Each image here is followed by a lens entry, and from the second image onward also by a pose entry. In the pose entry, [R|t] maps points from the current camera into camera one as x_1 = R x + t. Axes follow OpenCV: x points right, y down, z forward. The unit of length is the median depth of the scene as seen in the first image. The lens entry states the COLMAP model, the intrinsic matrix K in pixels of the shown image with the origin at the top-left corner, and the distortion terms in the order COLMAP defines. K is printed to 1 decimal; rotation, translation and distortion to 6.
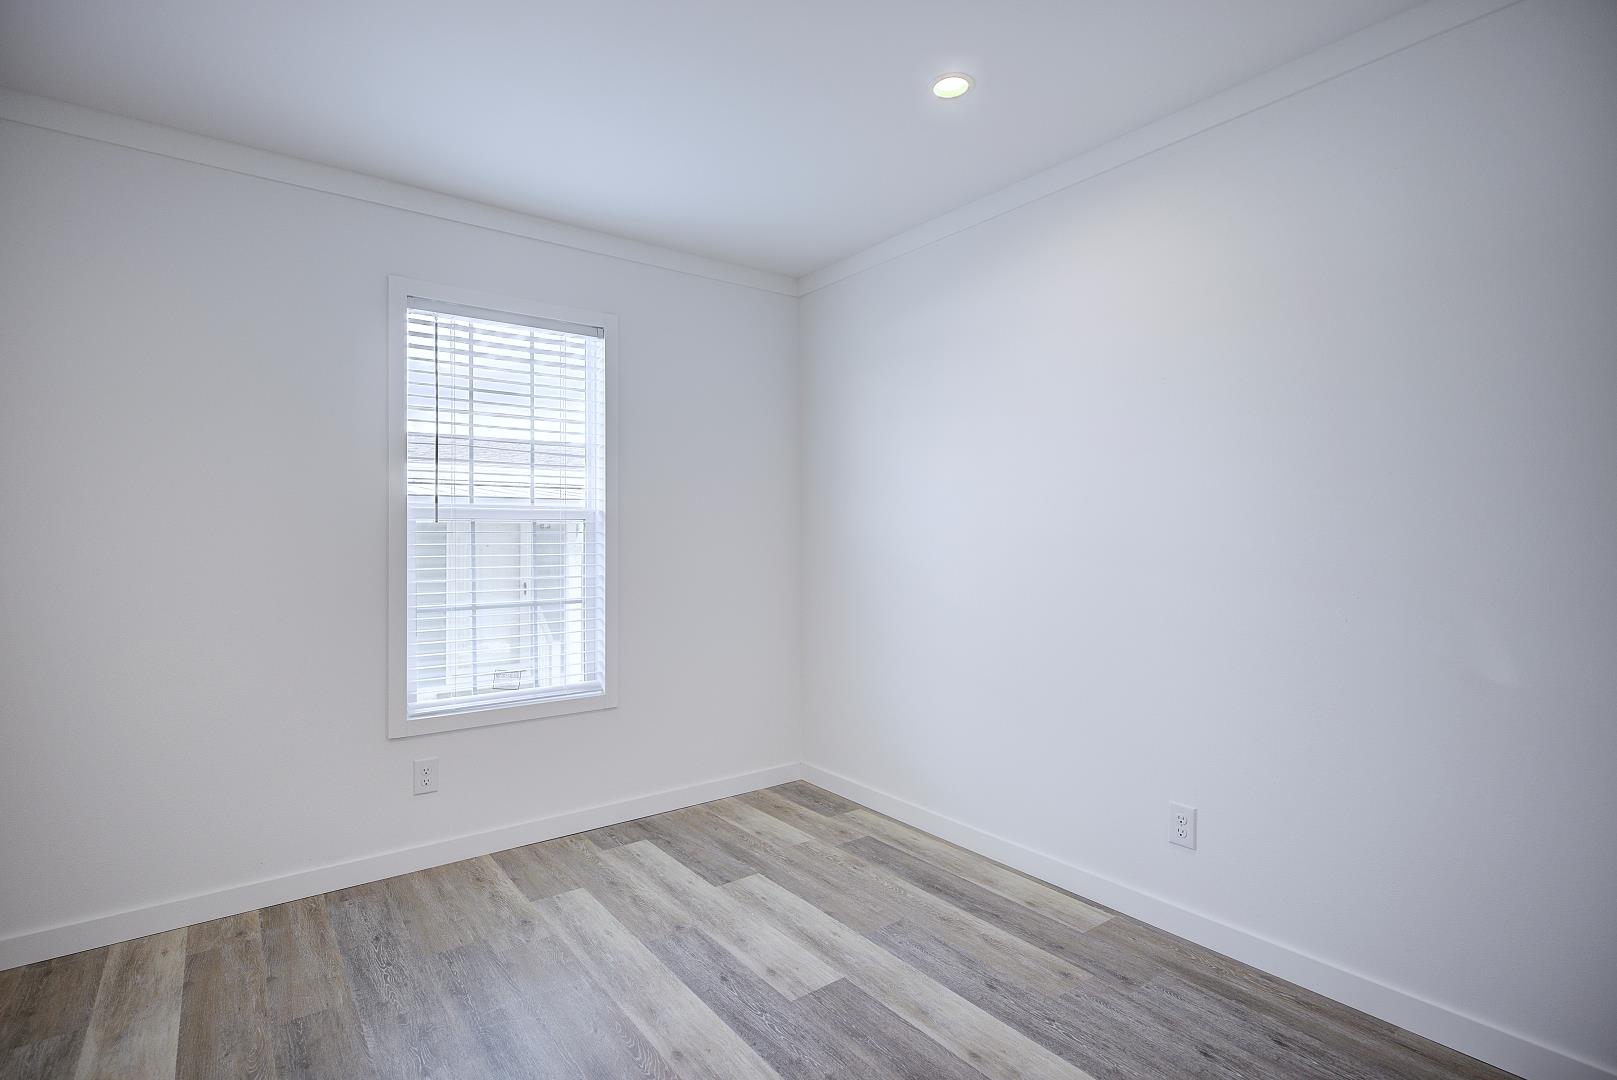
lens RADIAL K [[804.2, 0, 819.8], [0, 804.2, 529.1], [0, 0, 1]] dist [-0.012069, 0.003631]
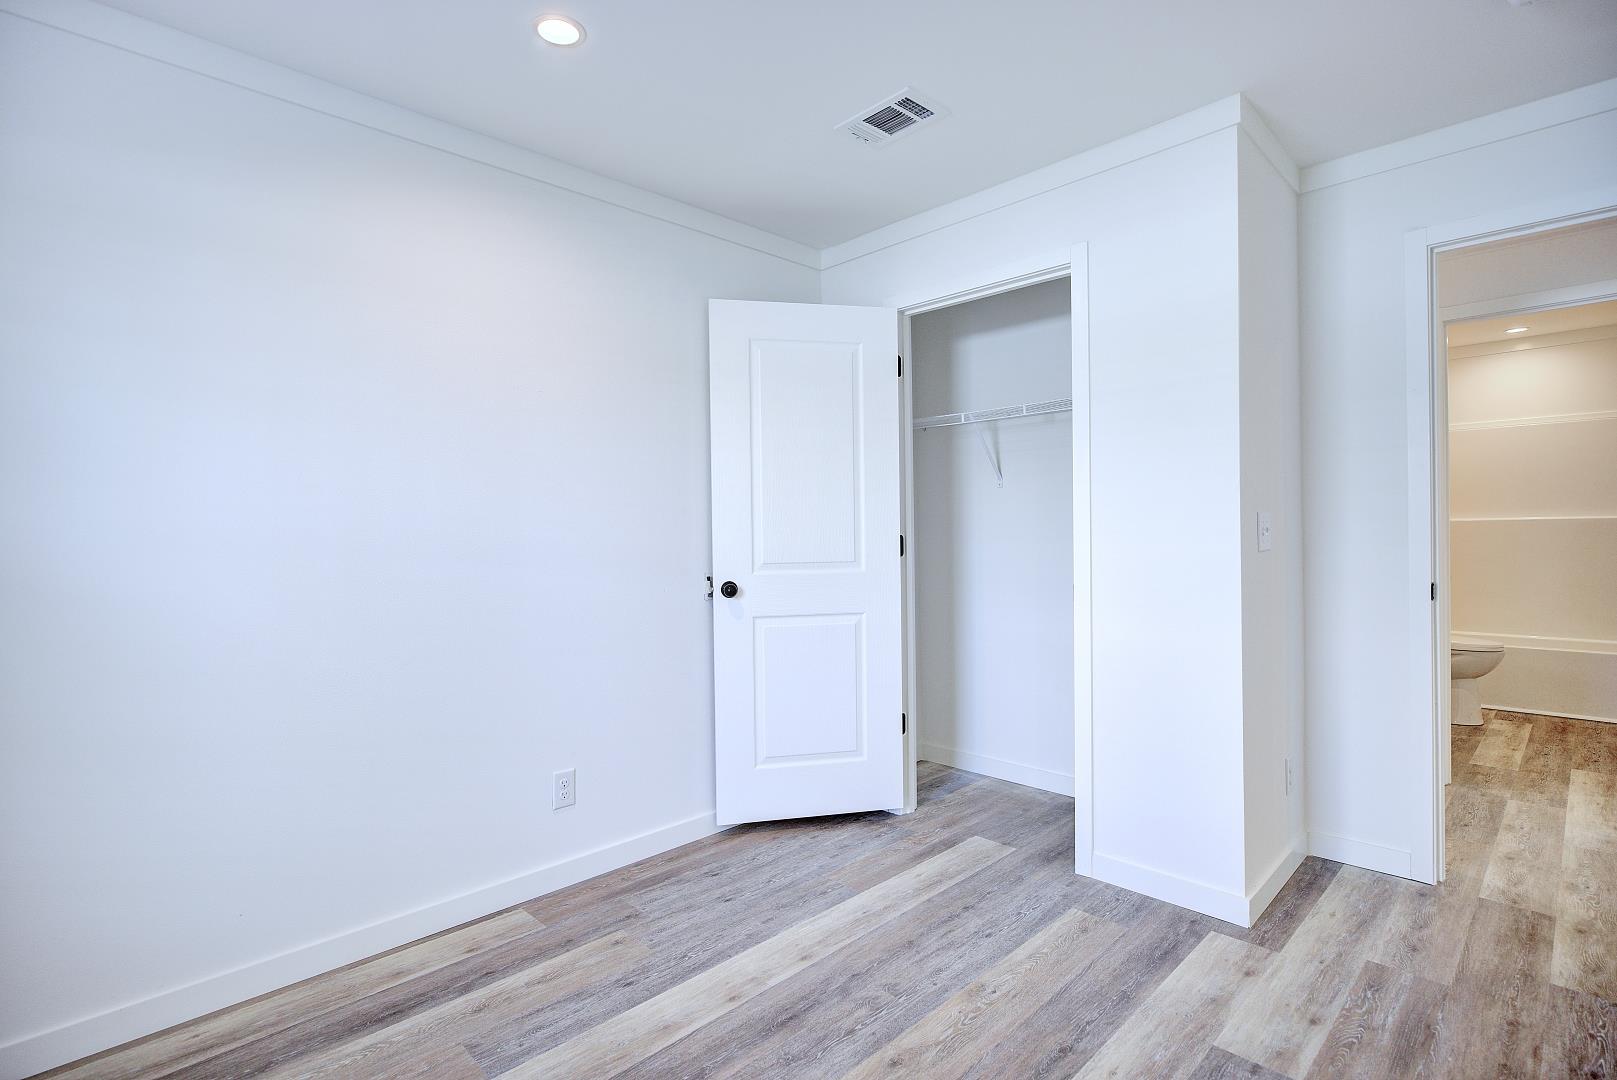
lens RADIAL K [[804.2, 0, 765.7], [0, 804.2, 527.3], [0, 0, 1]] dist [-0.012069, 0.003631]
pose [[-0.120144, 0.007893, 0.992725, -0.735569], [0.009642, 0.999931, -0.006784, 0.004132], [-0.992710, 0.008757, -0.120211, 0.855428]]
